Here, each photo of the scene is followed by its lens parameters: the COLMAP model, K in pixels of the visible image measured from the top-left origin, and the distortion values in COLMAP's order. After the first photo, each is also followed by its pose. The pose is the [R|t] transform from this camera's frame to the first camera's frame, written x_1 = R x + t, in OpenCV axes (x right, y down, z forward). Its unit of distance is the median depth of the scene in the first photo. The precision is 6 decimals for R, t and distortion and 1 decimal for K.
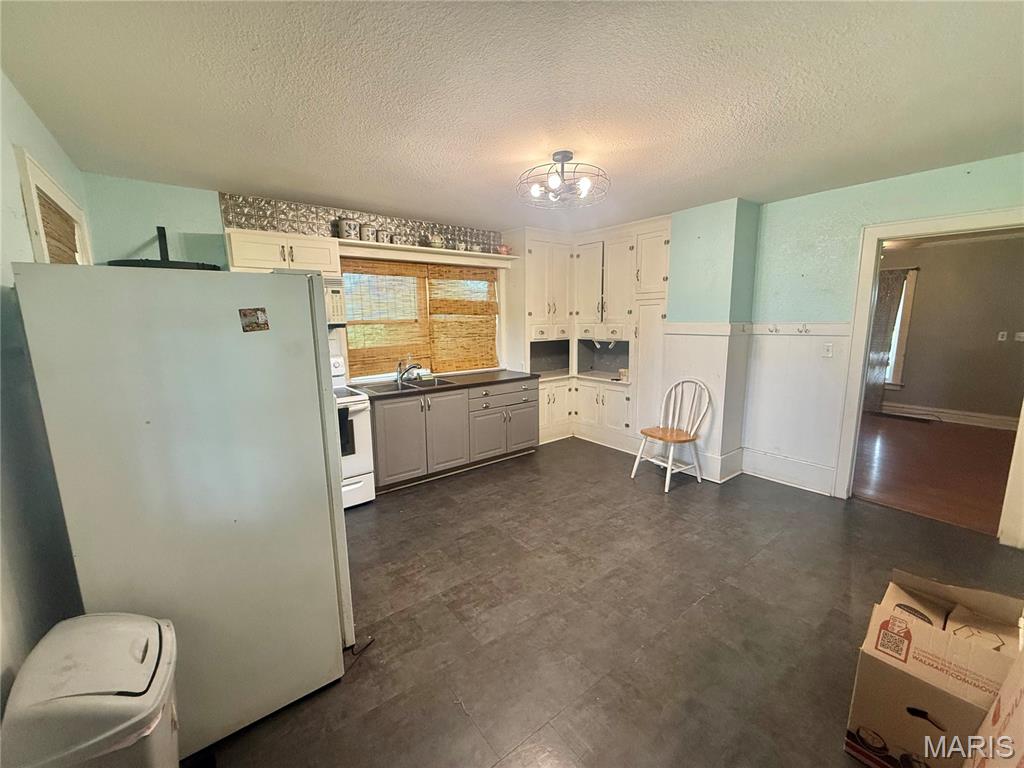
lens RADIAL K [[407.2, 0, 509.1], [0, 407.2, 386.2], [0, 0, 1]] dist [-0.001146, -0.000123]
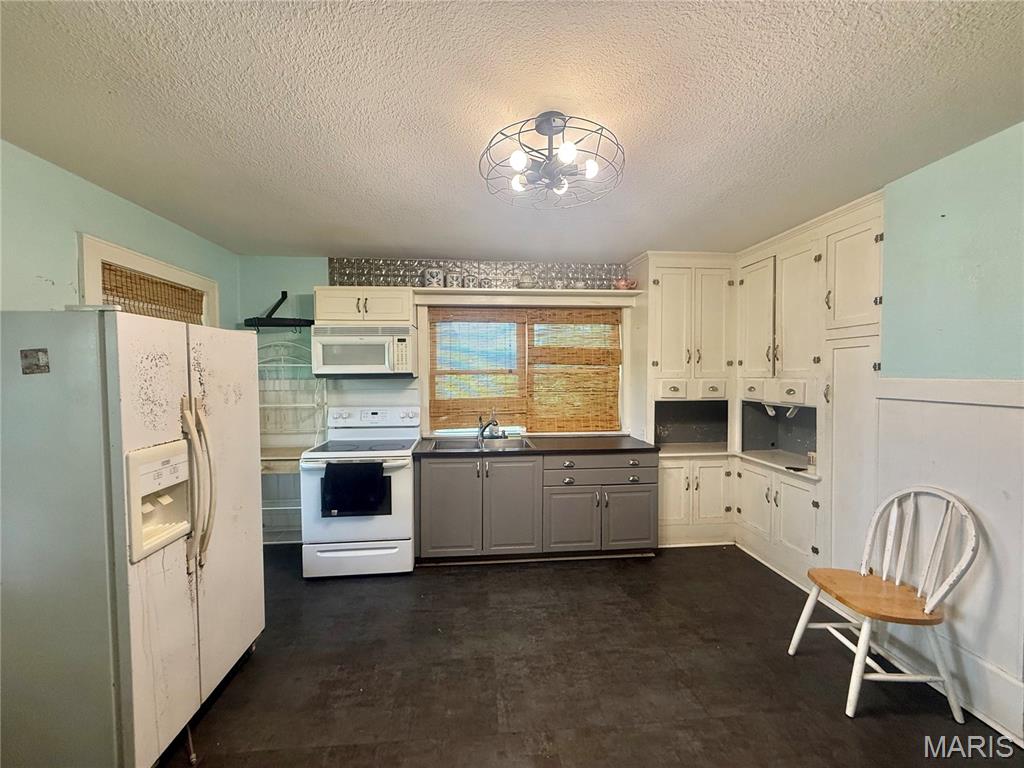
lens RADIAL K [[407.2, 0, 508.9], [0, 407.2, 386.5], [0, 0, 1]] dist [-0.001146, -0.000123]
pose [[0.842995, 0.028272, -0.537177, 0.262896], [-0.097168, 0.990194, -0.100372, -0.041496], [0.529072, 0.136810, 0.837476, 0.280844]]
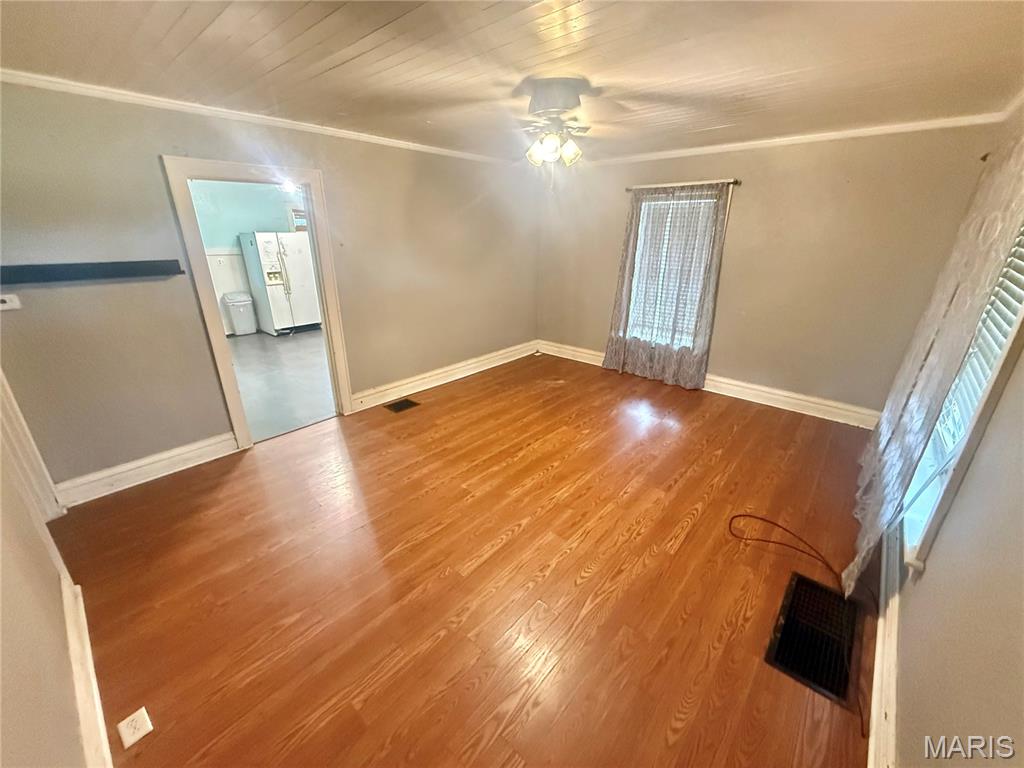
lens RADIAL K [[407.2, 0, 509.0], [0, 407.2, 386.5], [0, 0, 1]] dist [-0.001146, -0.000123]
pose [[0.191372, 0.360555, -0.912895, 1.716121], [-0.168097, 0.928383, 0.331434, -0.241549], [0.967016, 0.090027, 0.238275, 1.023556]]
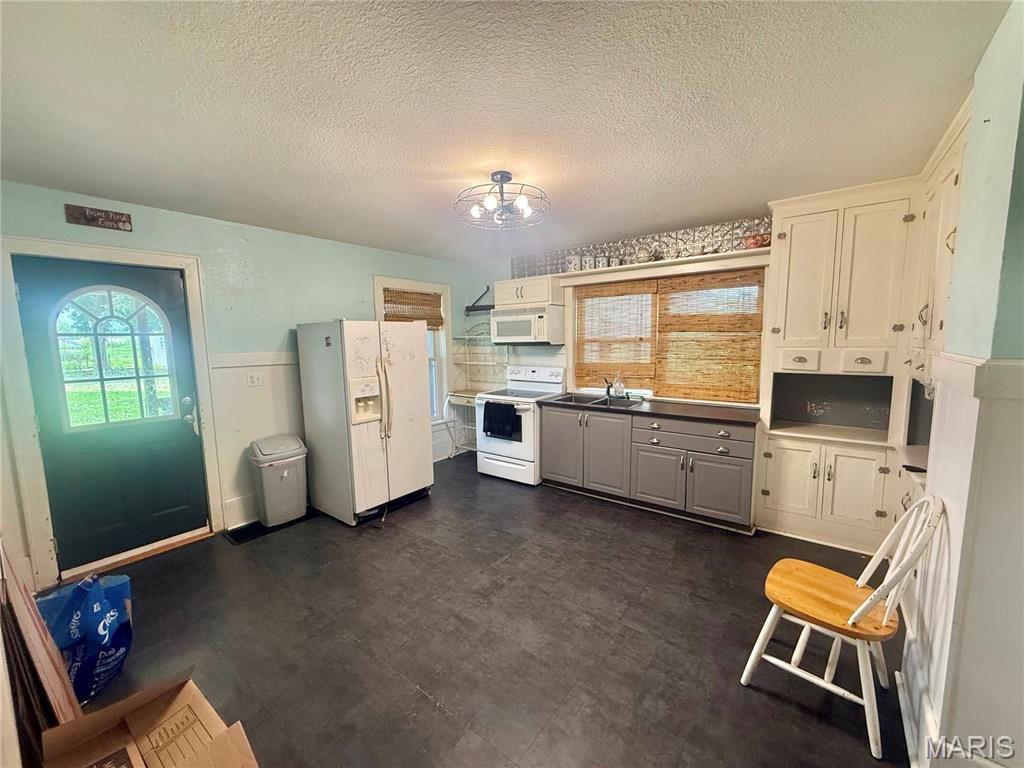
lens RADIAL K [[407.2, 0, 509.2], [0, 407.2, 386.7], [0, 0, 1]] dist [-0.001146, -0.000123]
pose [[0.256128, 0.124590, -0.958580, 0.677404], [-0.149327, 0.984855, 0.088105, -0.094496], [0.955039, 0.120575, 0.270854, 0.485999]]
